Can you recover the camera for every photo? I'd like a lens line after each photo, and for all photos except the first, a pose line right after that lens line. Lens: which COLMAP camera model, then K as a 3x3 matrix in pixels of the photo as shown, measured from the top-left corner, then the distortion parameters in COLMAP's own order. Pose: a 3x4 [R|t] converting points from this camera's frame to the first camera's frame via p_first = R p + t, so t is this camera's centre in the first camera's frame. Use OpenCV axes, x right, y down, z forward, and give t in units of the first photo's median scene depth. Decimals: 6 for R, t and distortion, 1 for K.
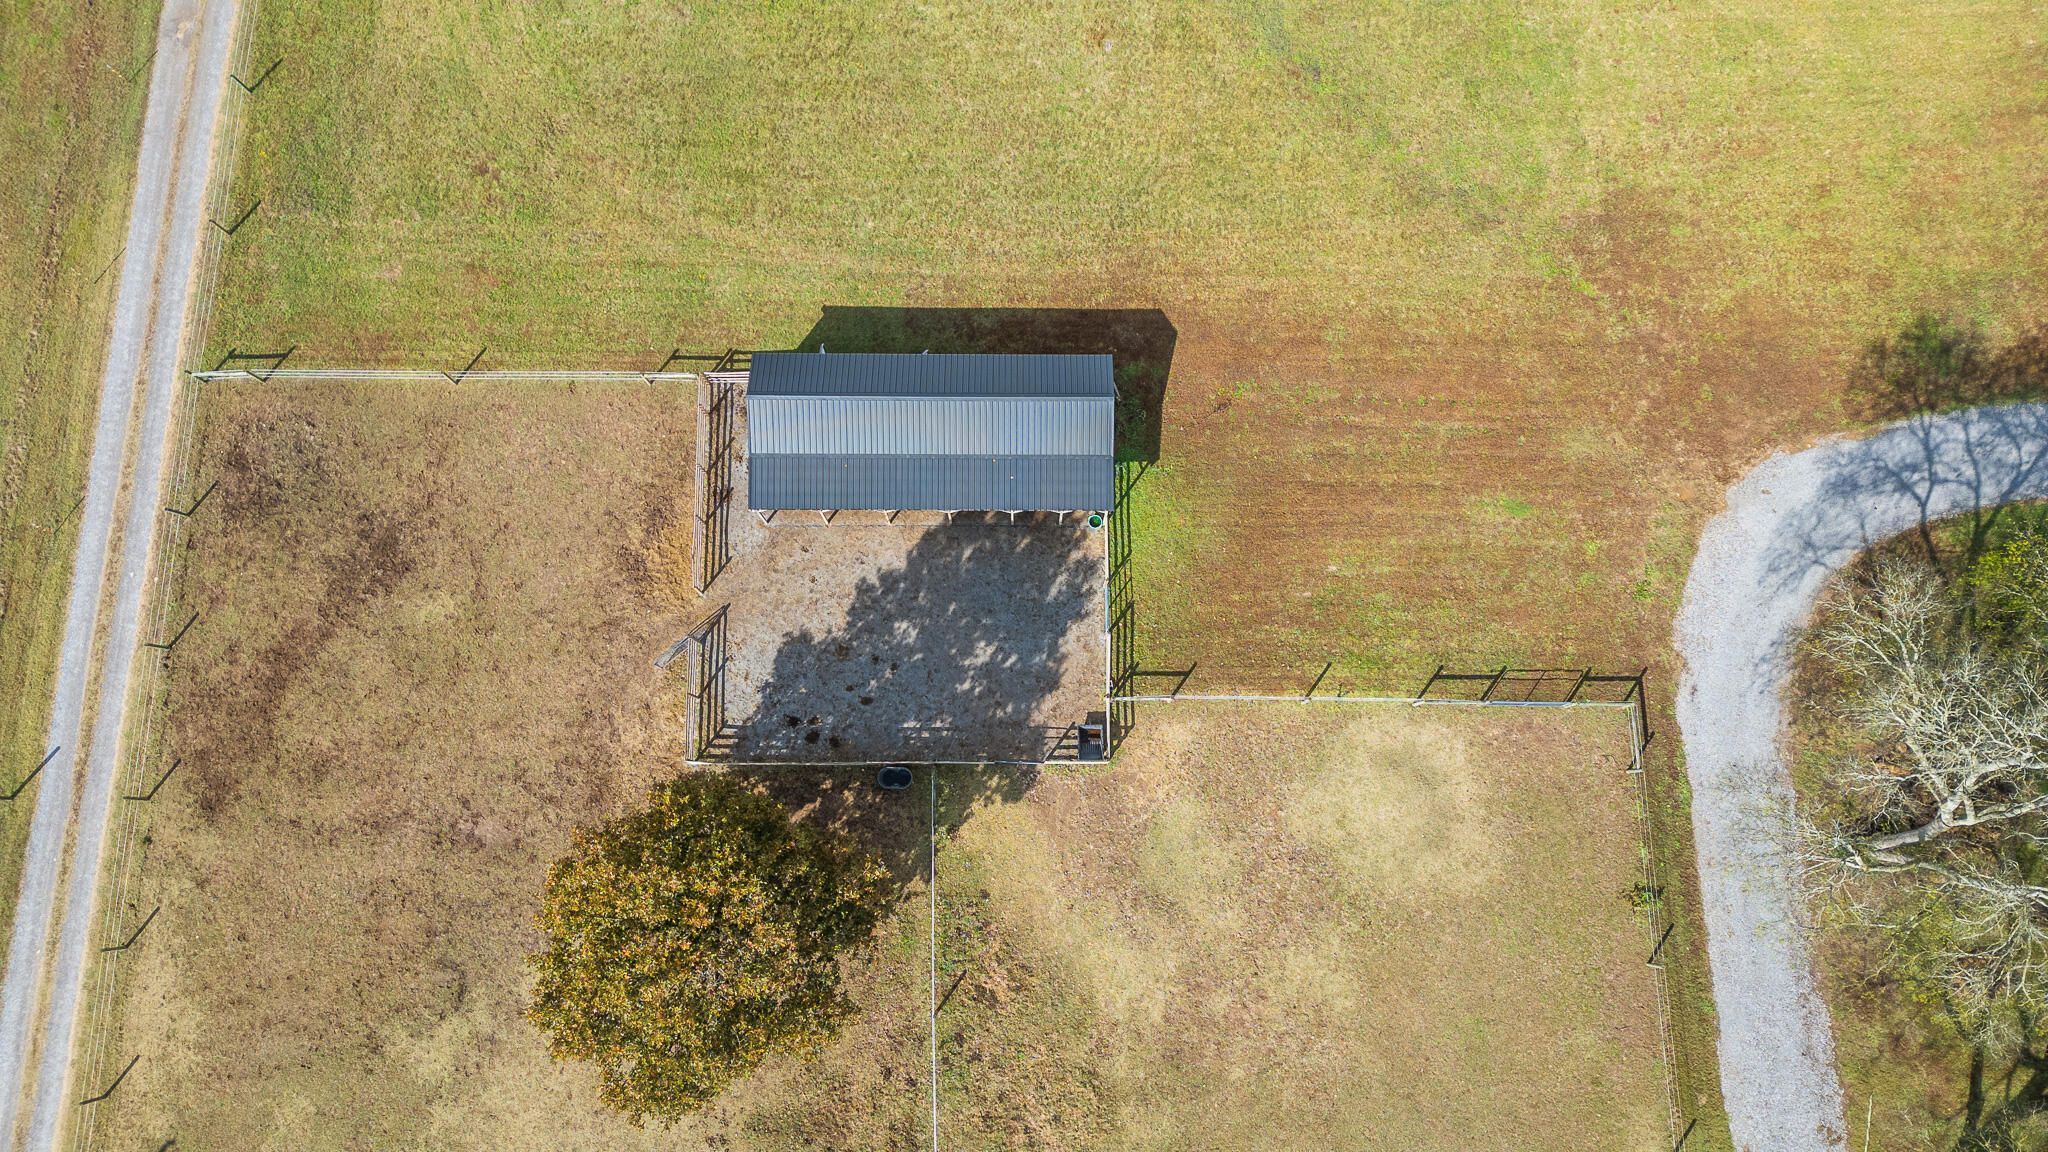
lens RADIAL K [[1430.7, 0, 1014.5], [0, 1430.7, 570.0], [0, 0, 1]] dist [0.060058, -0.052129]
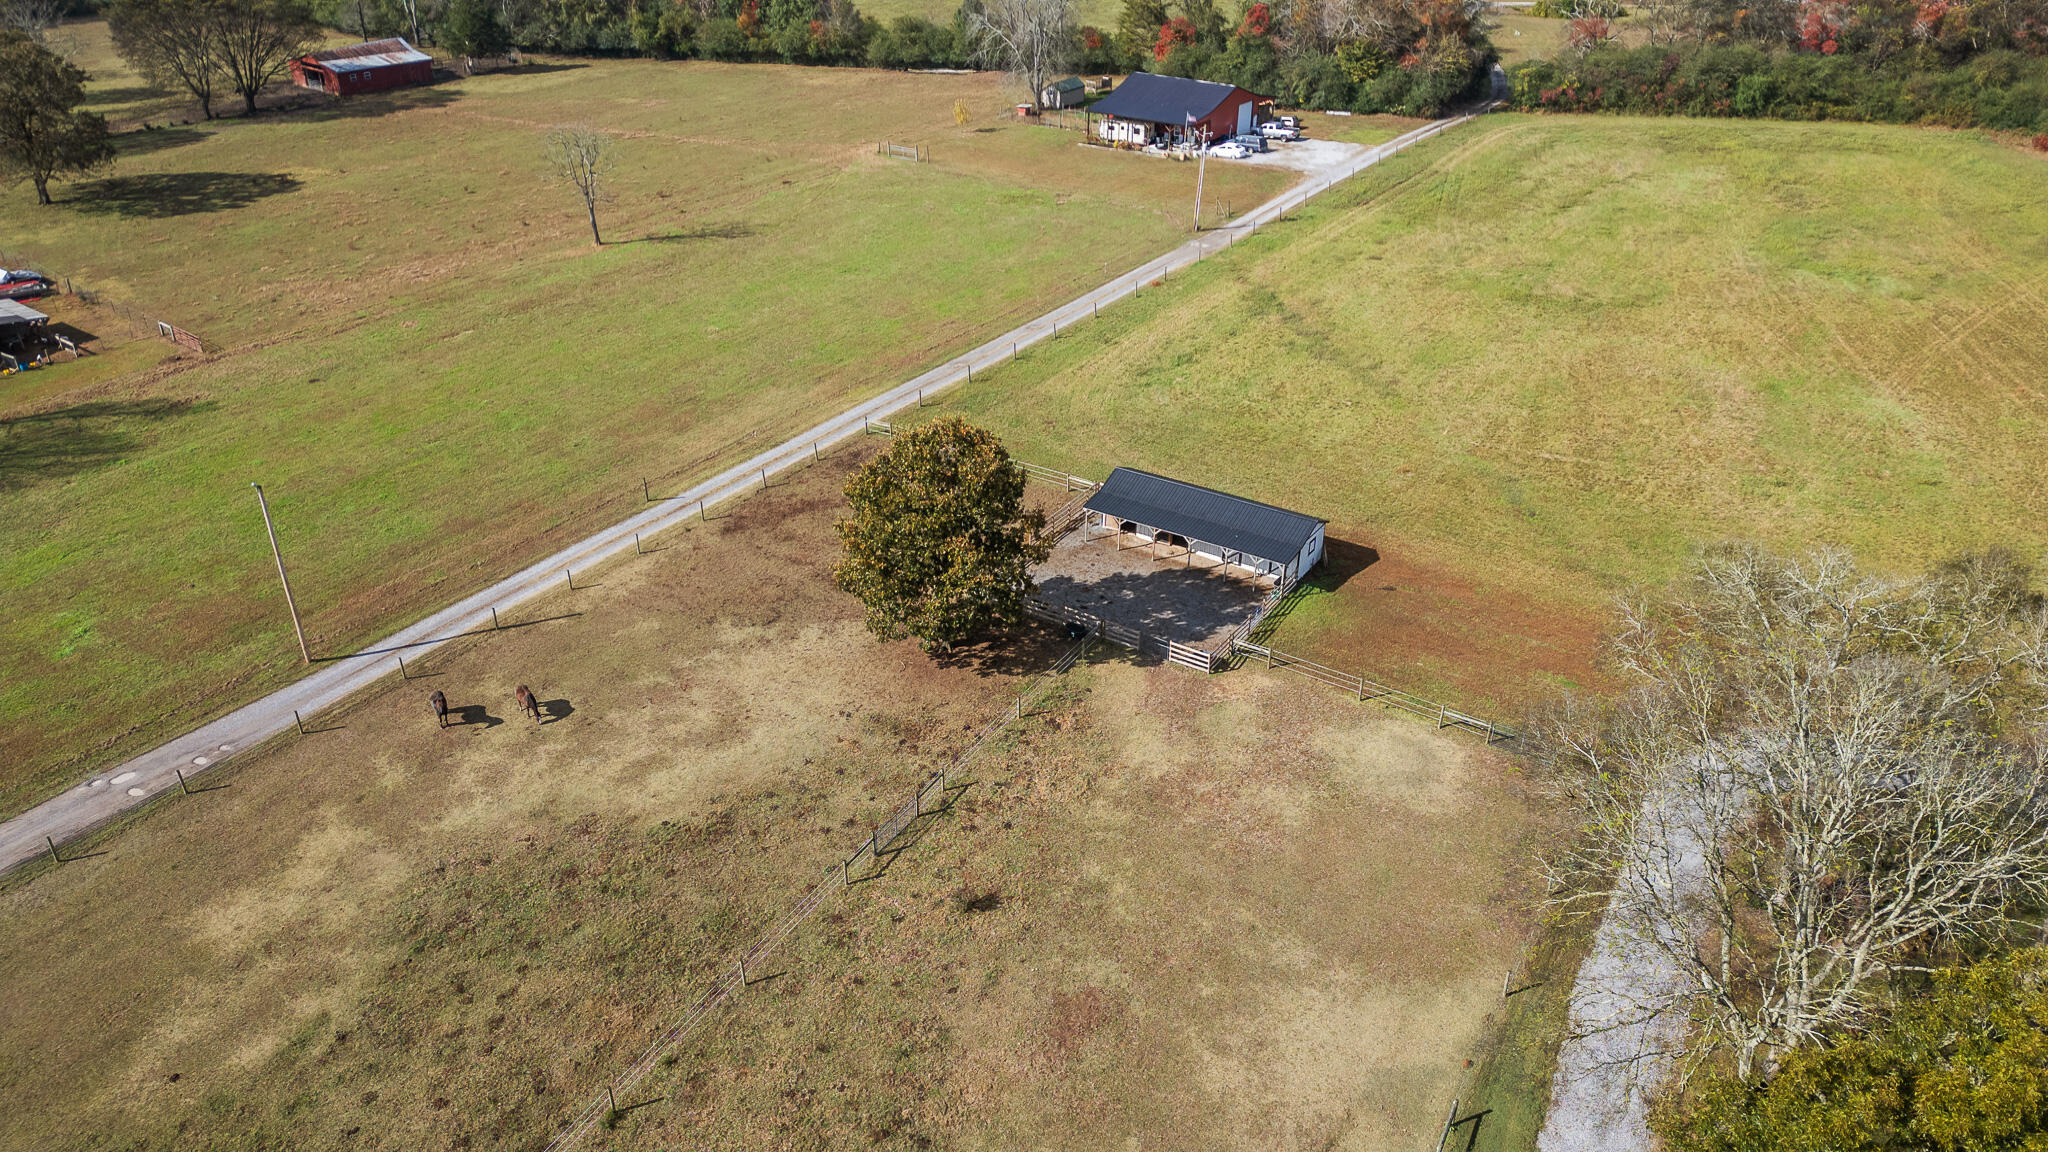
lens RADIAL K [[1430.7, 0, 1014.5], [0, 1430.7, 570.0], [0, 0, 1]] dist [0.060058, -0.052129]
pose [[0.835758, 0.269355, -0.478495, 0.546837], [-0.539018, 0.568660, -0.621358, 1.048162], [0.104735, 0.777222, 0.620449, 0.019684]]
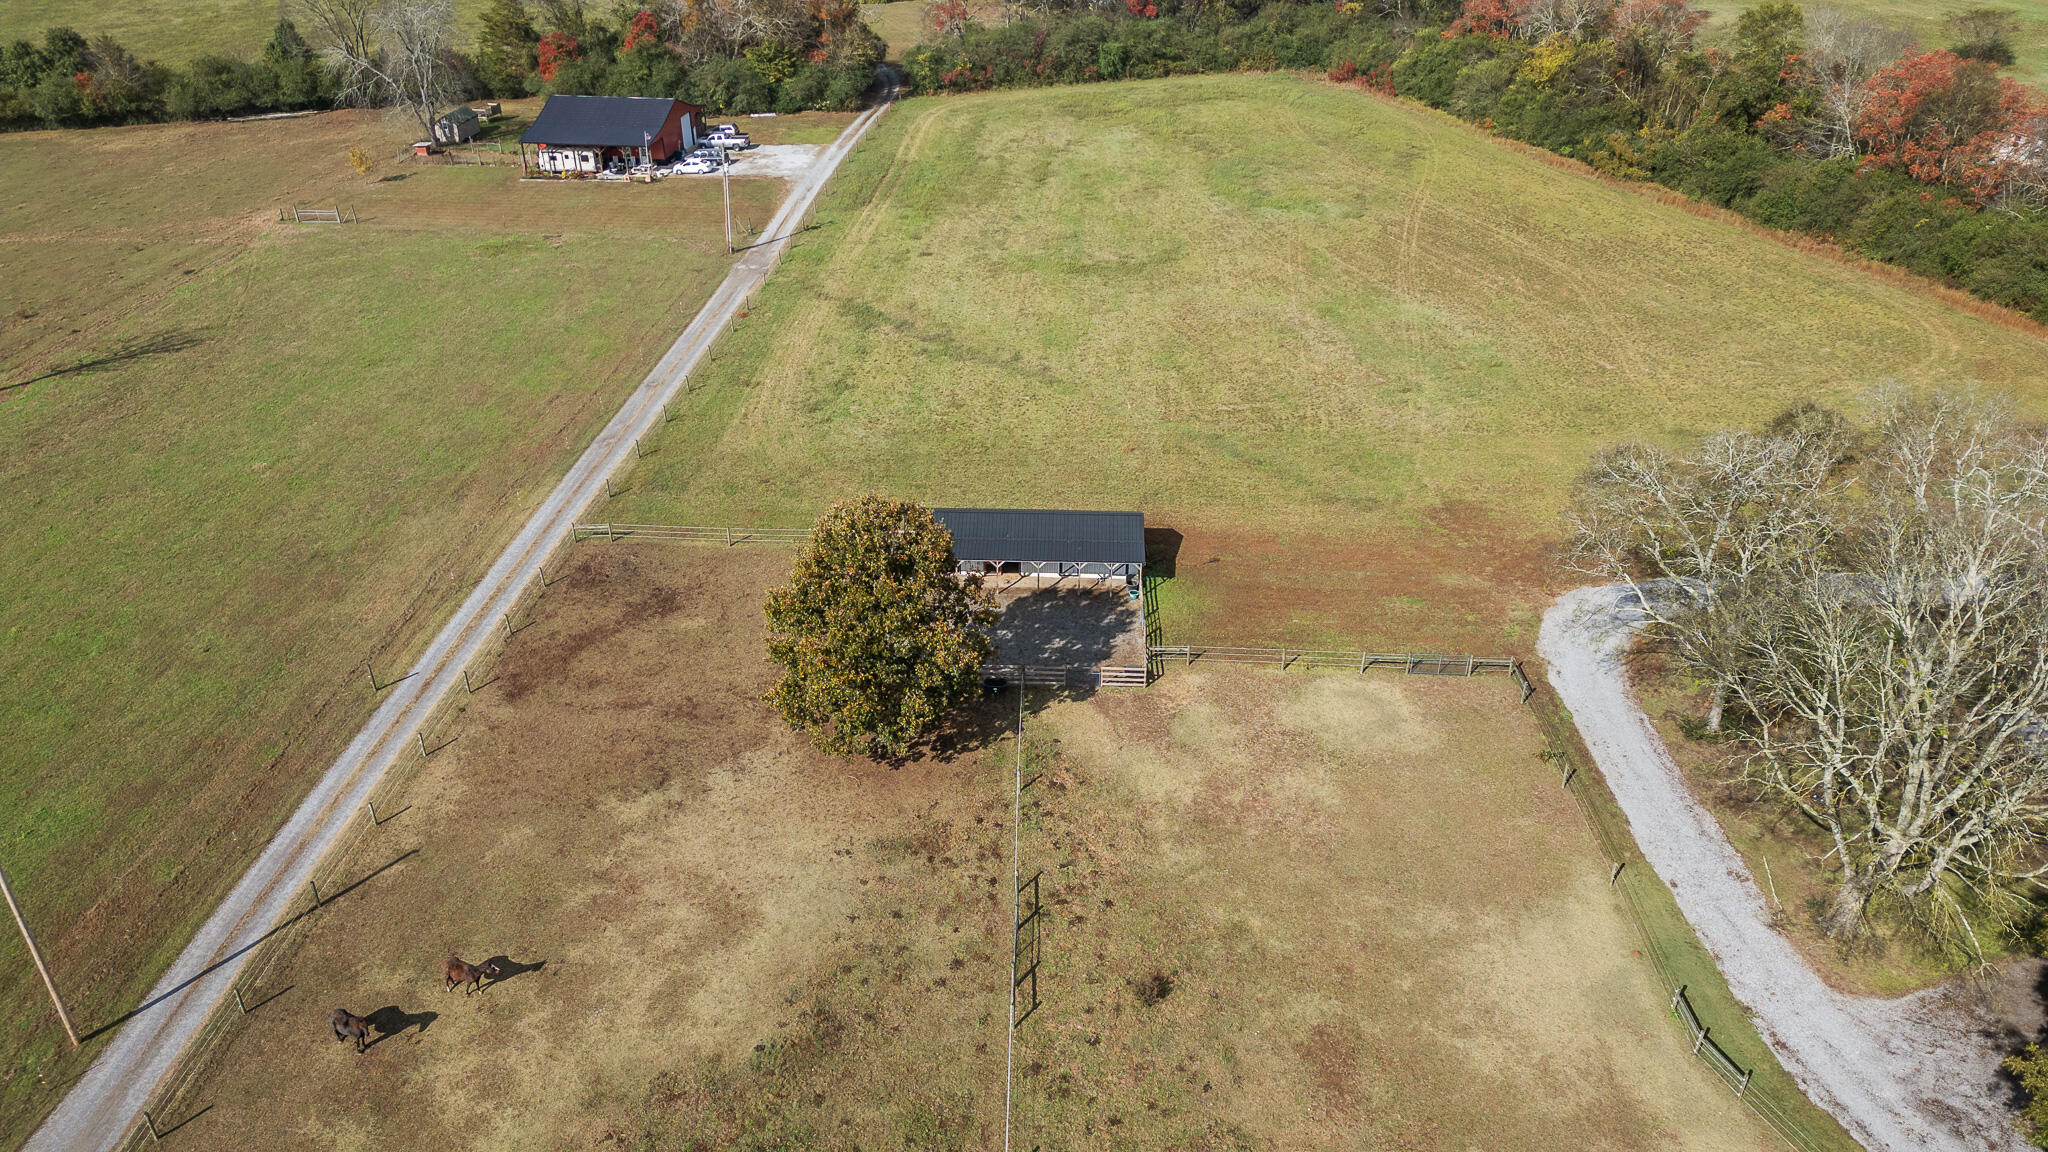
lens RADIAL K [[1430.7, 0, 1014.5], [0, 1430.7, 570.0], [0, 0, 1]] dist [0.060058, -0.052129]
pose [[0.998998, 0.020150, -0.039951, -0.009886], [-0.043423, 0.652000, -0.756975, 1.115200], [0.010795, 0.757952, 0.652222, -0.006818]]
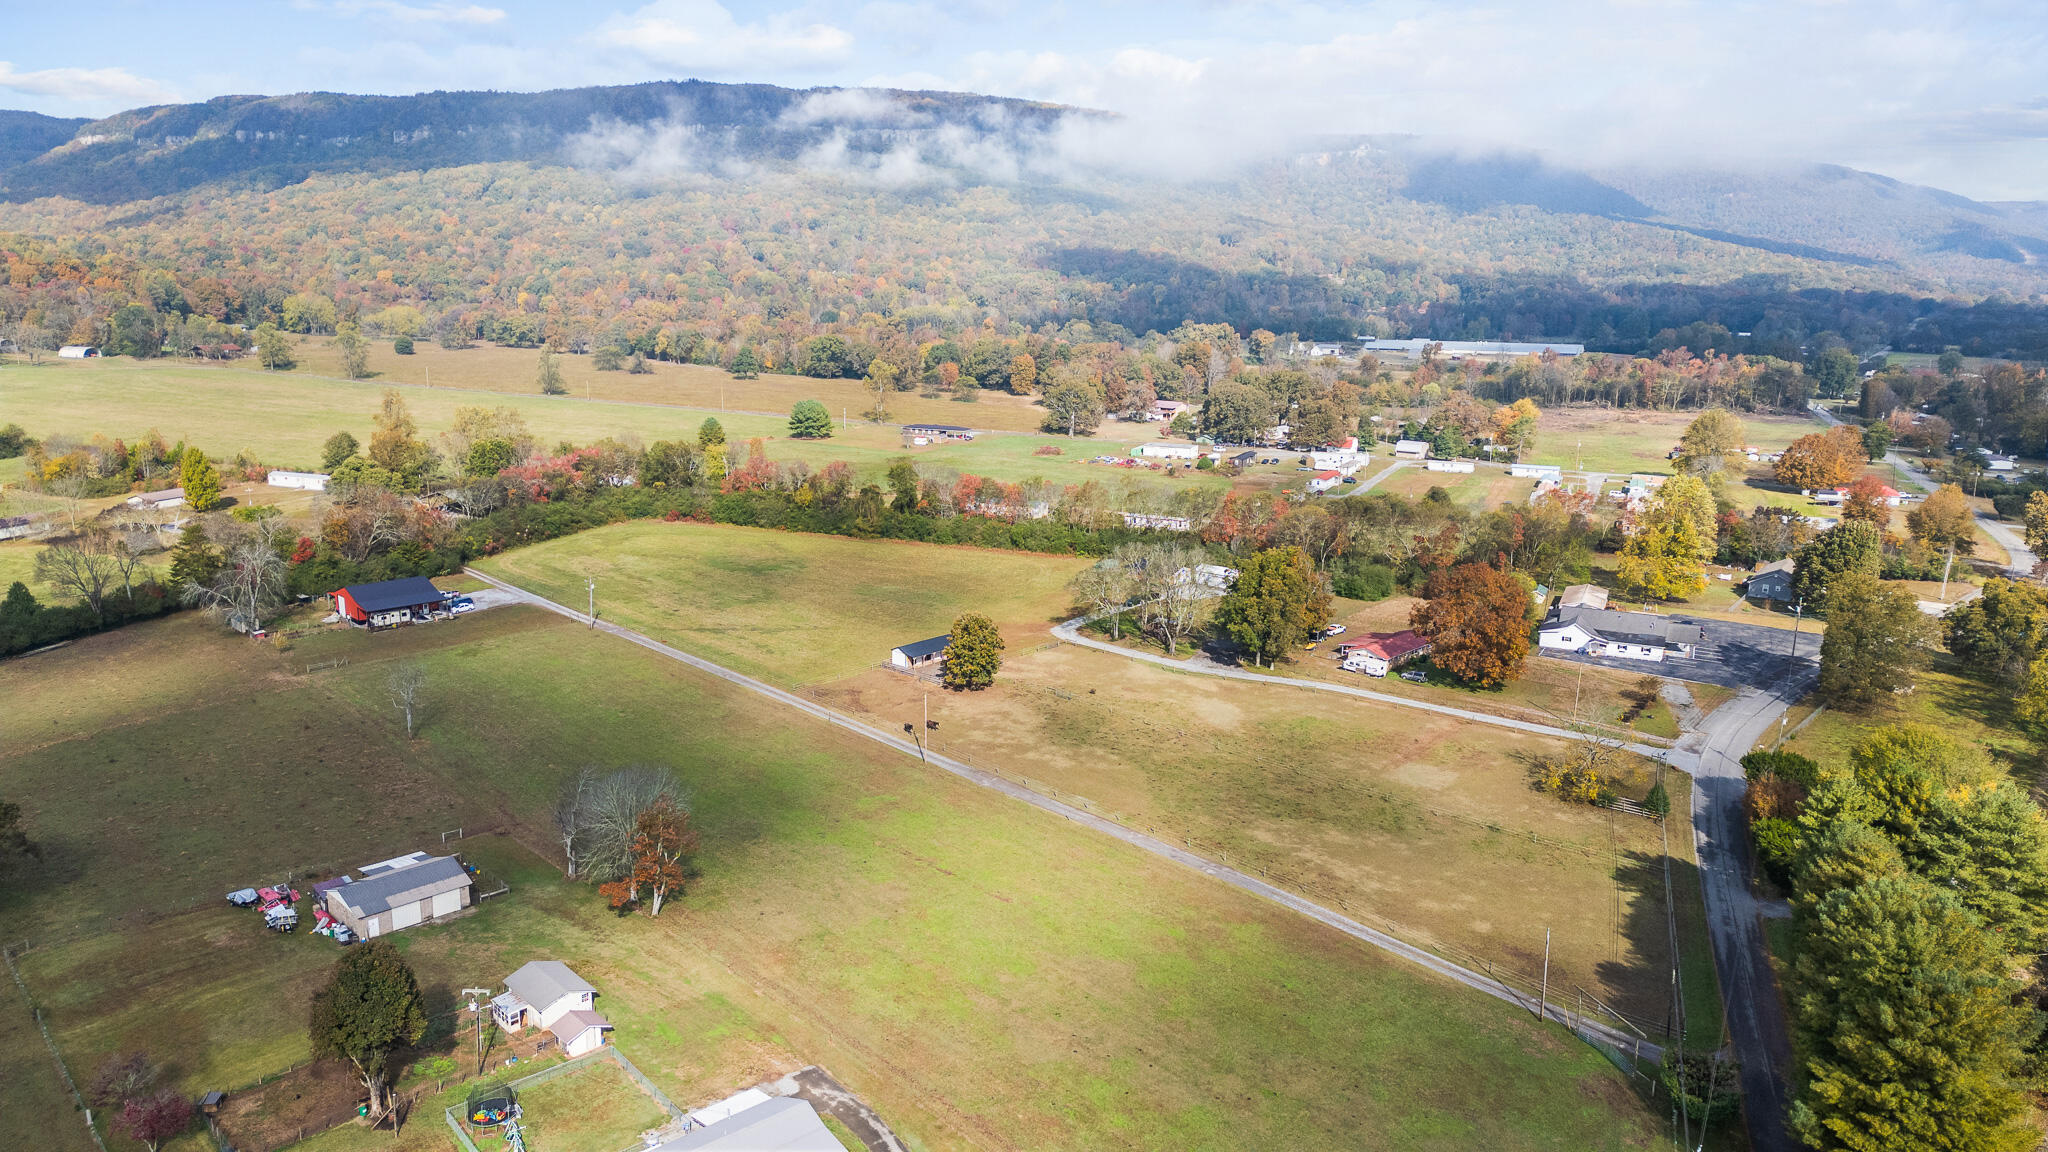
lens RADIAL K [[1430.7, 0, 1014.5], [0, 1430.7, 570.0], [0, 0, 1]] dist [0.060058, -0.052129]
pose [[0.675173, -0.150183, 0.722209, -3.222772], [0.721959, 0.335454, -0.605182, 2.875110], [-0.151380, 0.930009, 0.334915, -0.870123]]
